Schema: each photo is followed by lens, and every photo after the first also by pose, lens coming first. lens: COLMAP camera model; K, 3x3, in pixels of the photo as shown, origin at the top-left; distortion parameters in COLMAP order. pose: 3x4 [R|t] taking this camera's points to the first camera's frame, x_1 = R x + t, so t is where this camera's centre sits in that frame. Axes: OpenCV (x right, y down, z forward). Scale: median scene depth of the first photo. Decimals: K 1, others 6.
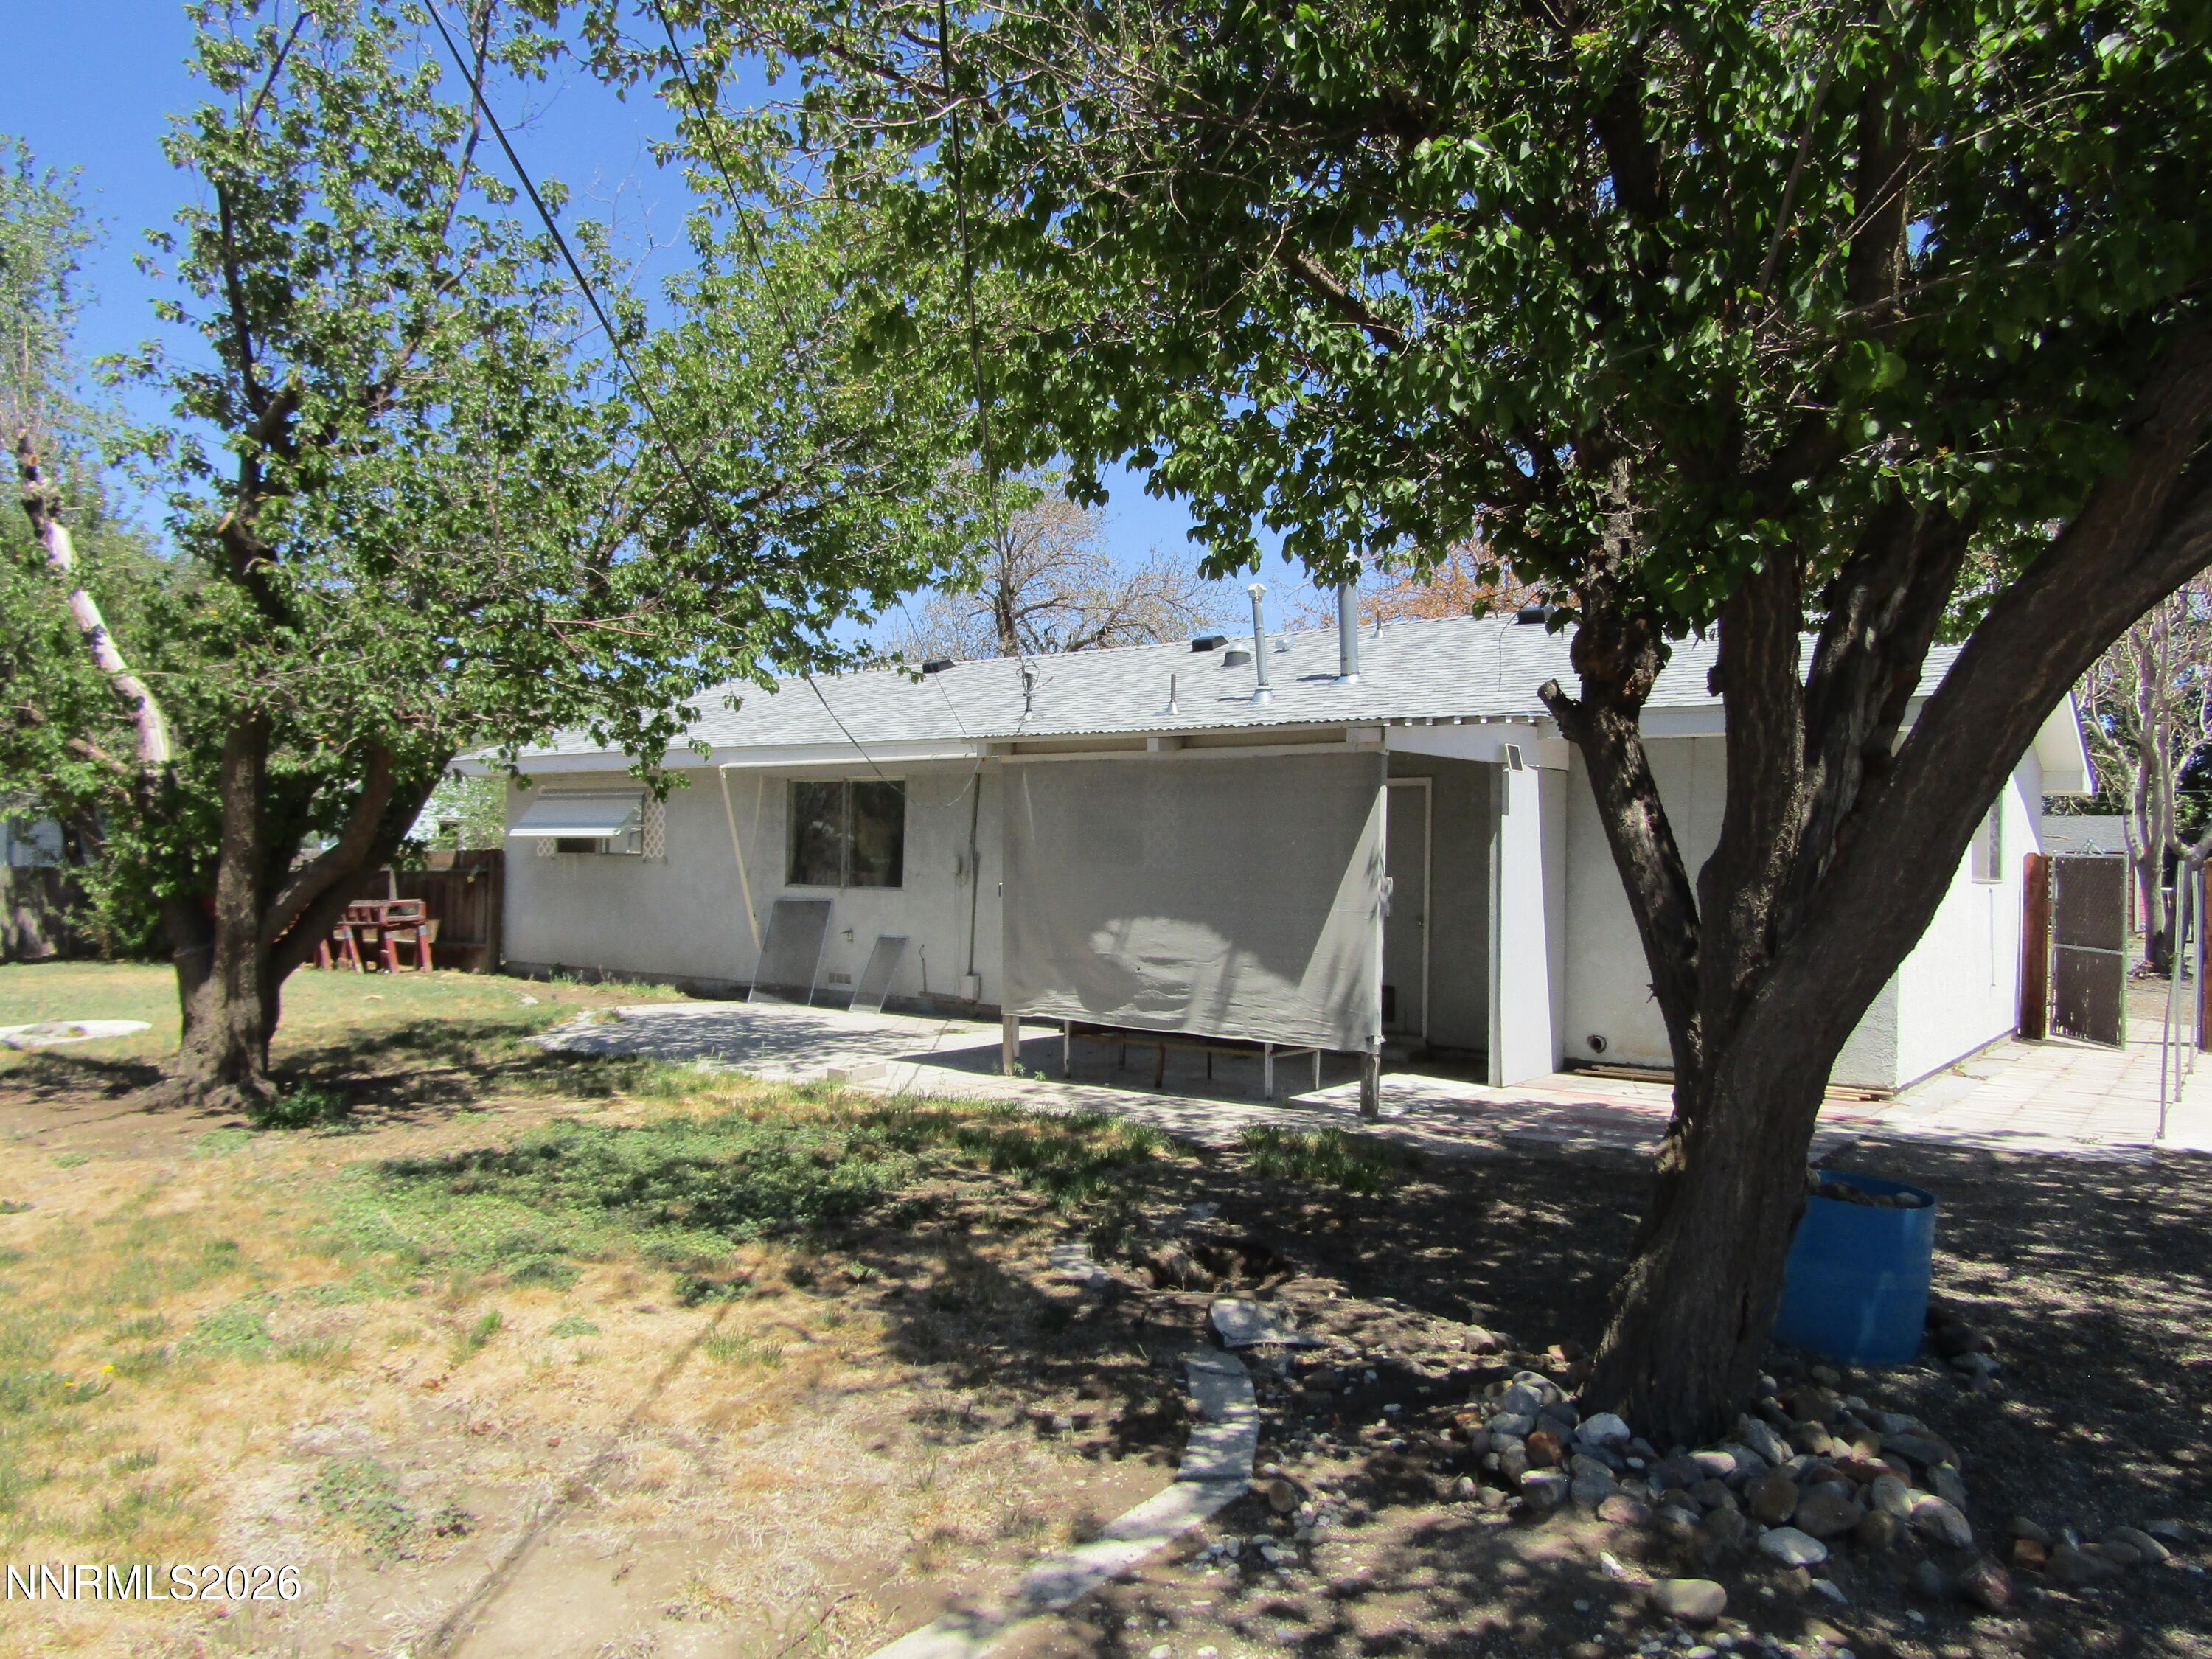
lens RADIAL K [[1573.4, 0, 1104.4], [0, 1573.4, 835.9], [0, 0, 1]] dist [-0.016583, 0.013149]
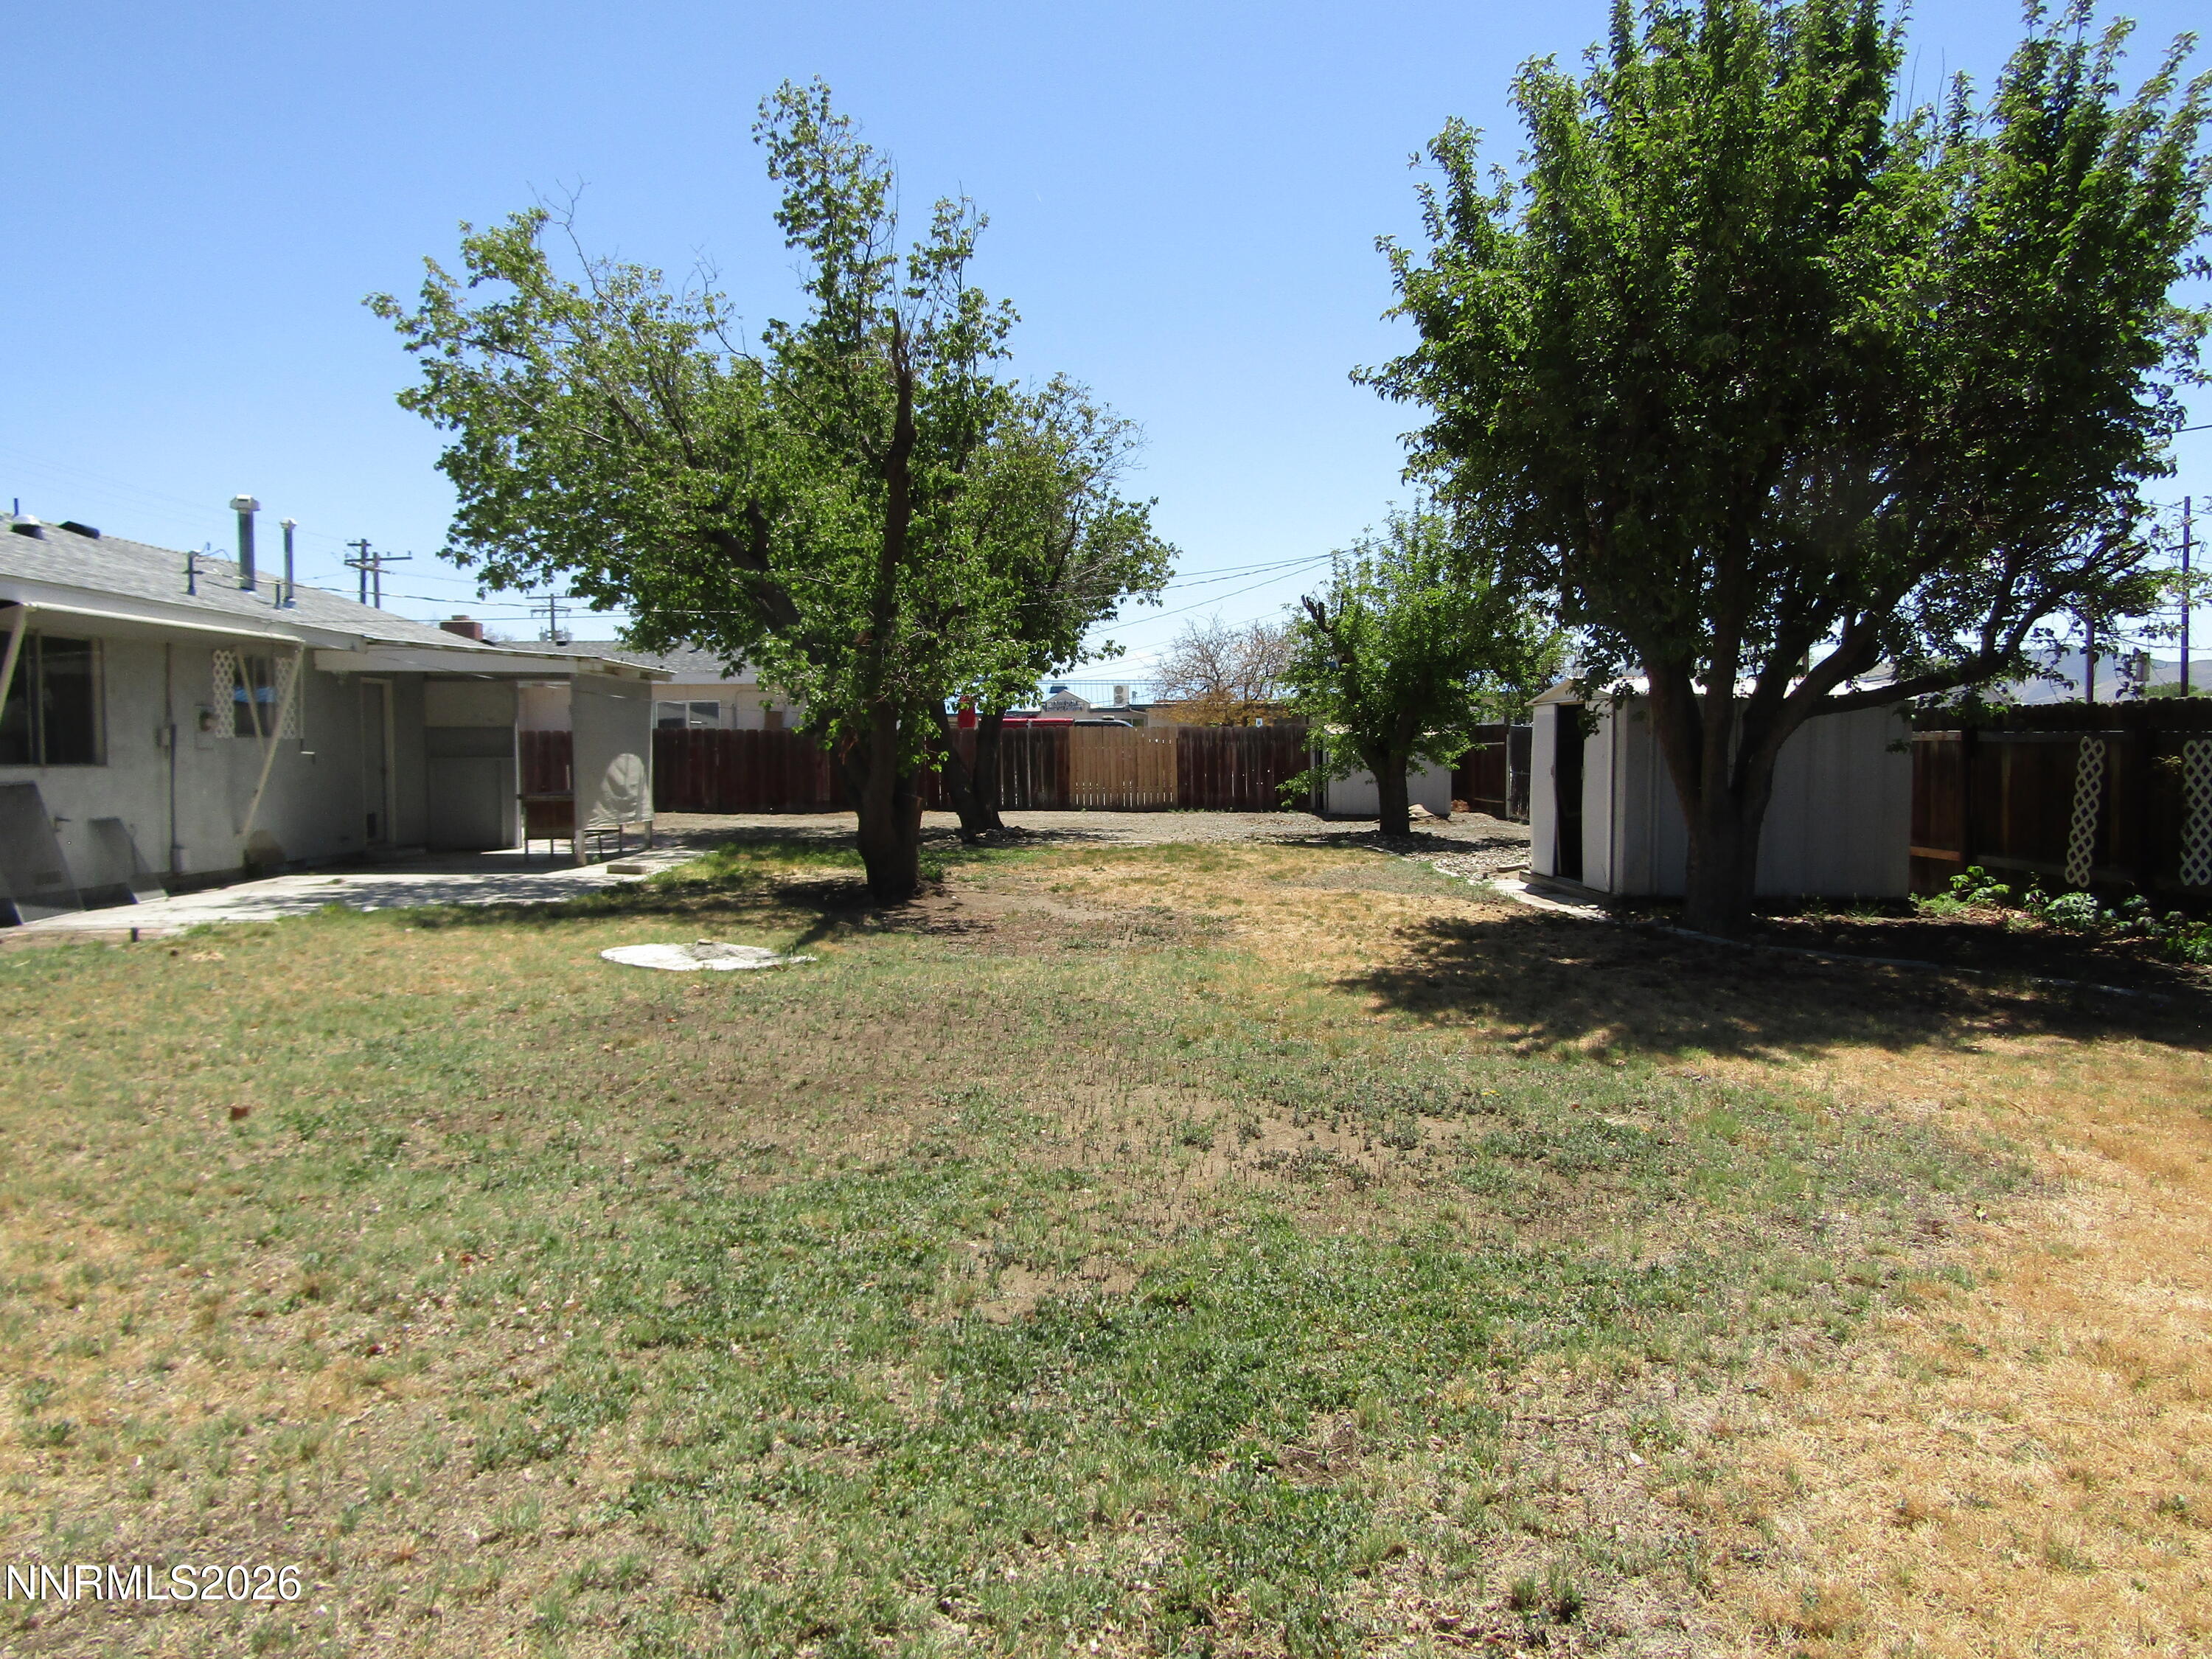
lens RADIAL K [[1573.4, 0, 1104.9], [0, 1573.4, 812.6], [0, 0, 1]] dist [-0.016583, 0.013149]
pose [[-0.615441, -0.040349, 0.787150, -2.224388], [-0.011995, 0.999053, 0.041833, 0.031951], [-0.788092, 0.016303, -0.615342, 2.075242]]
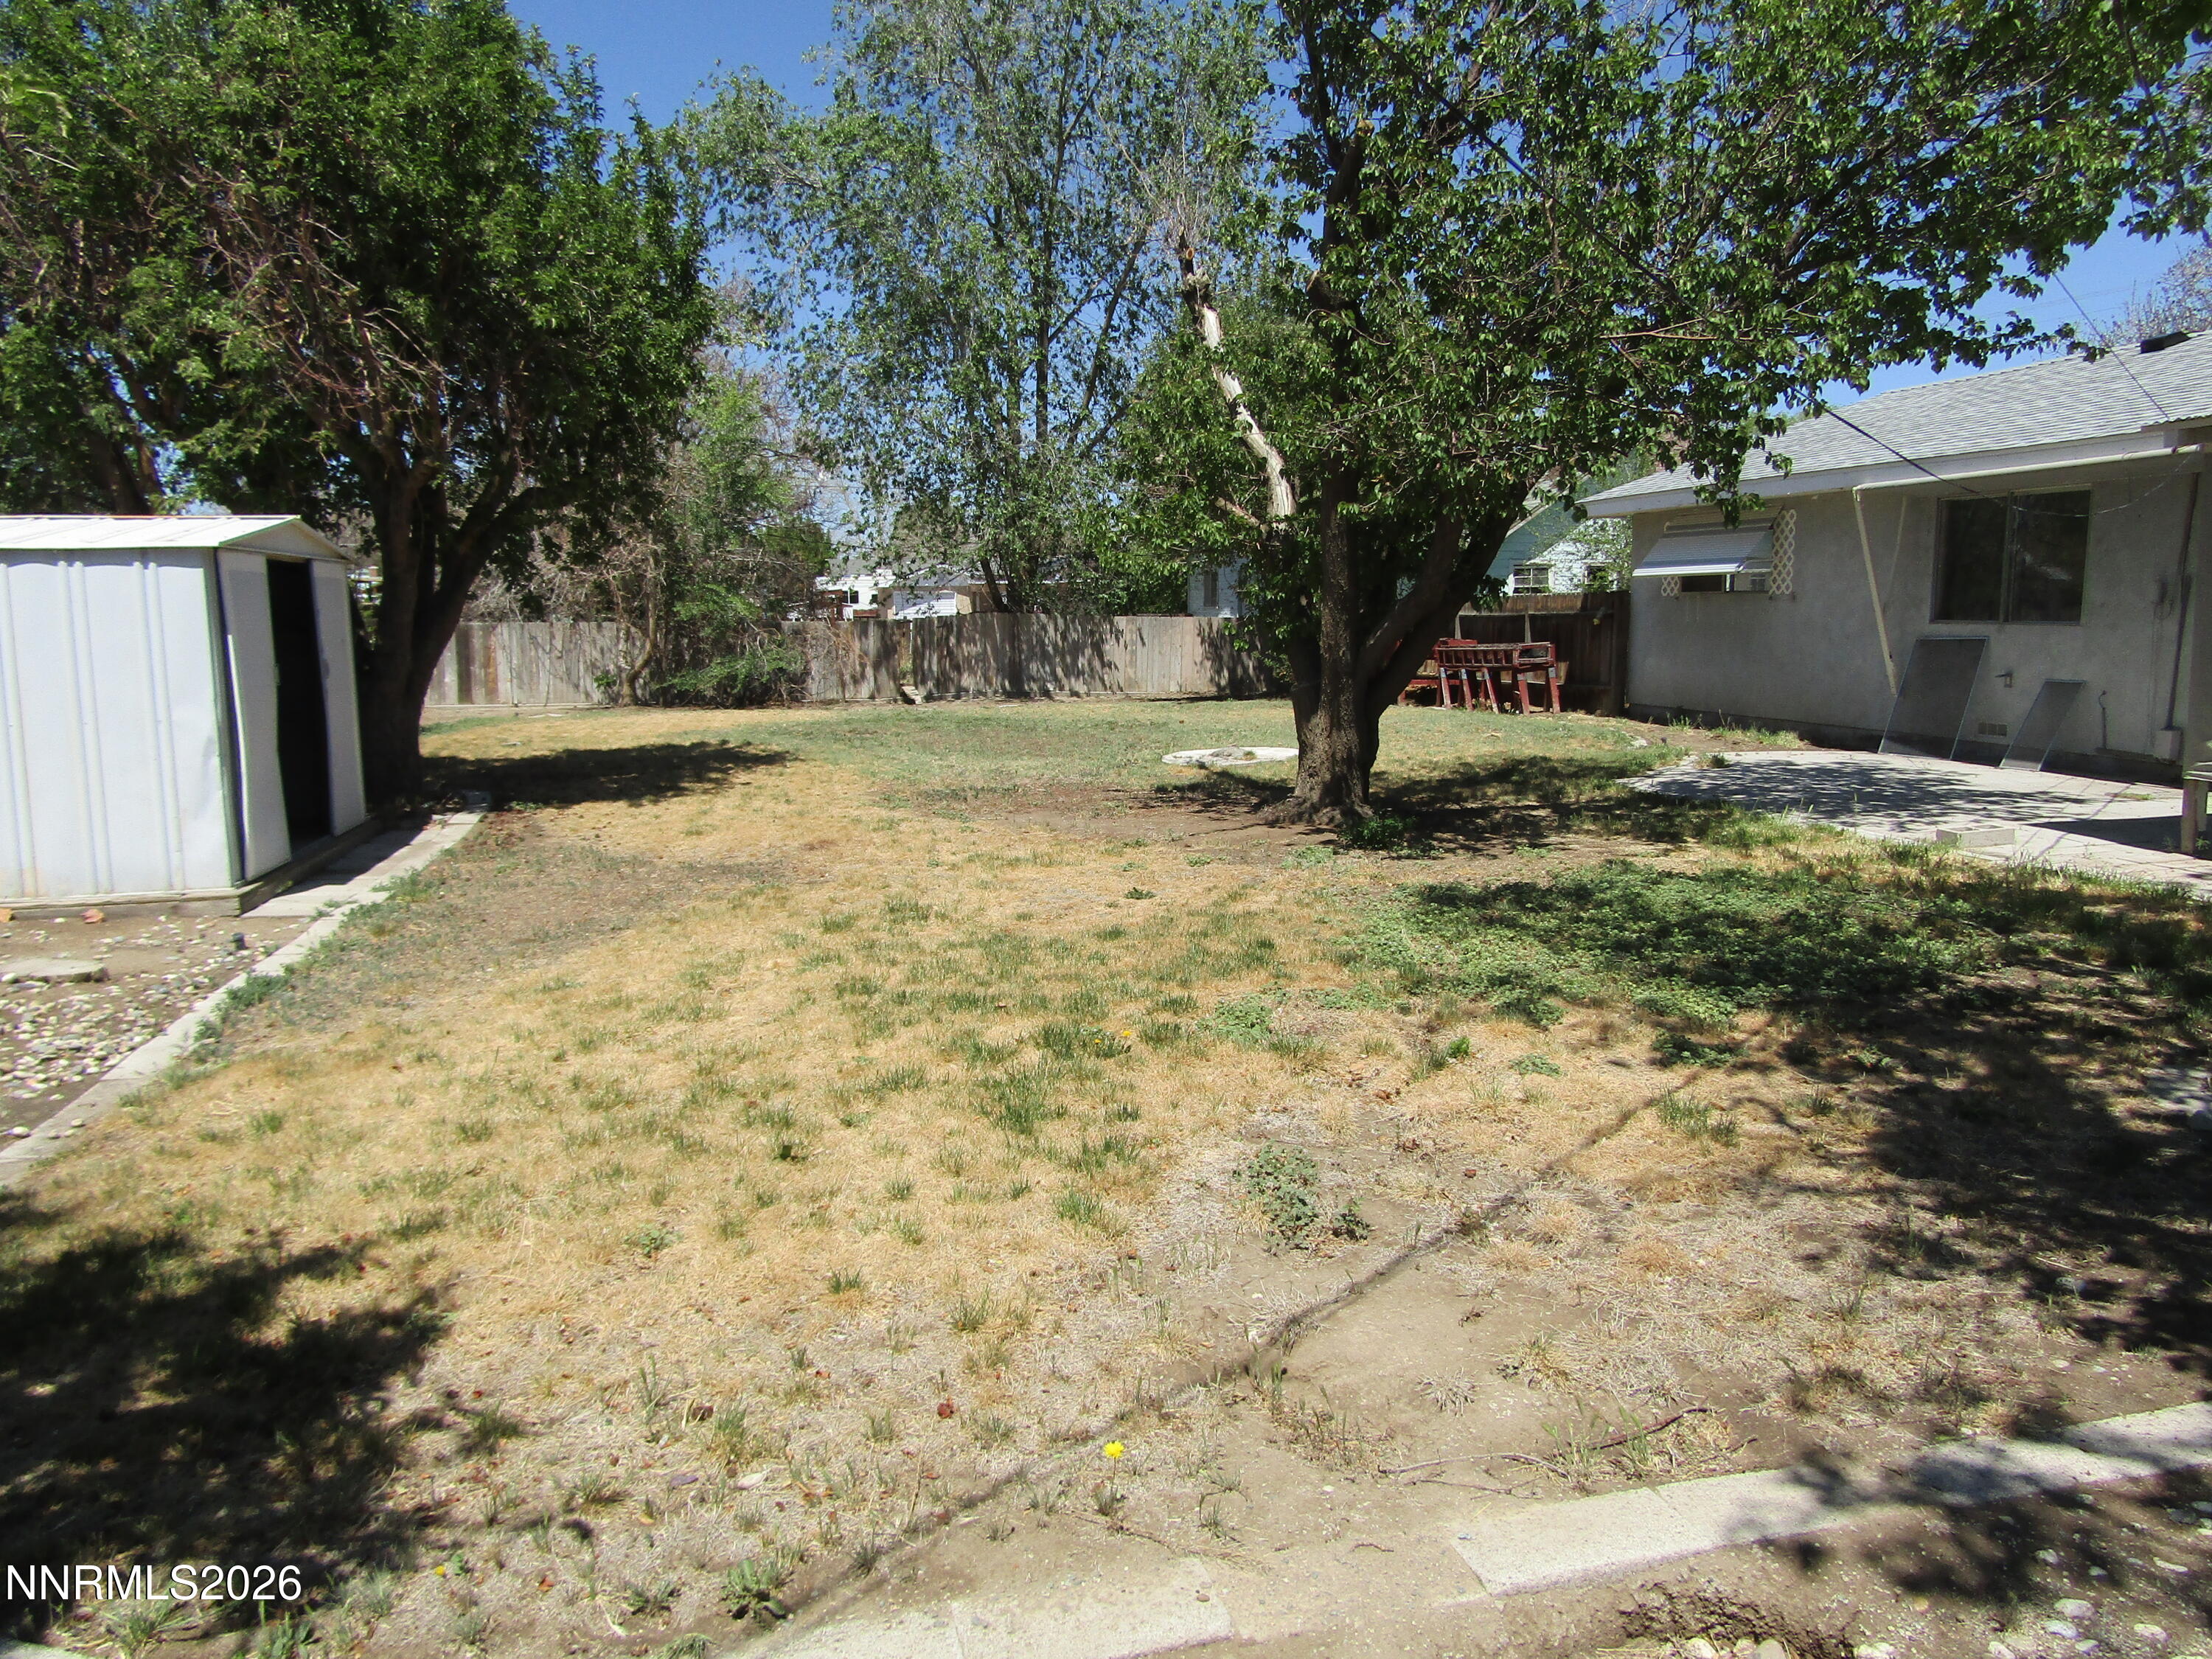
lens RADIAL K [[1573.4, 0, 1099.8], [0, 1573.4, 831.9], [0, 0, 1]] dist [-0.016583, 0.013149]
pose [[0.754384, 0.070665, -0.652618, 0.052307], [0.033272, 0.988795, 0.145526, 0.009497], [0.655589, -0.131496, 0.743580, 0.064617]]
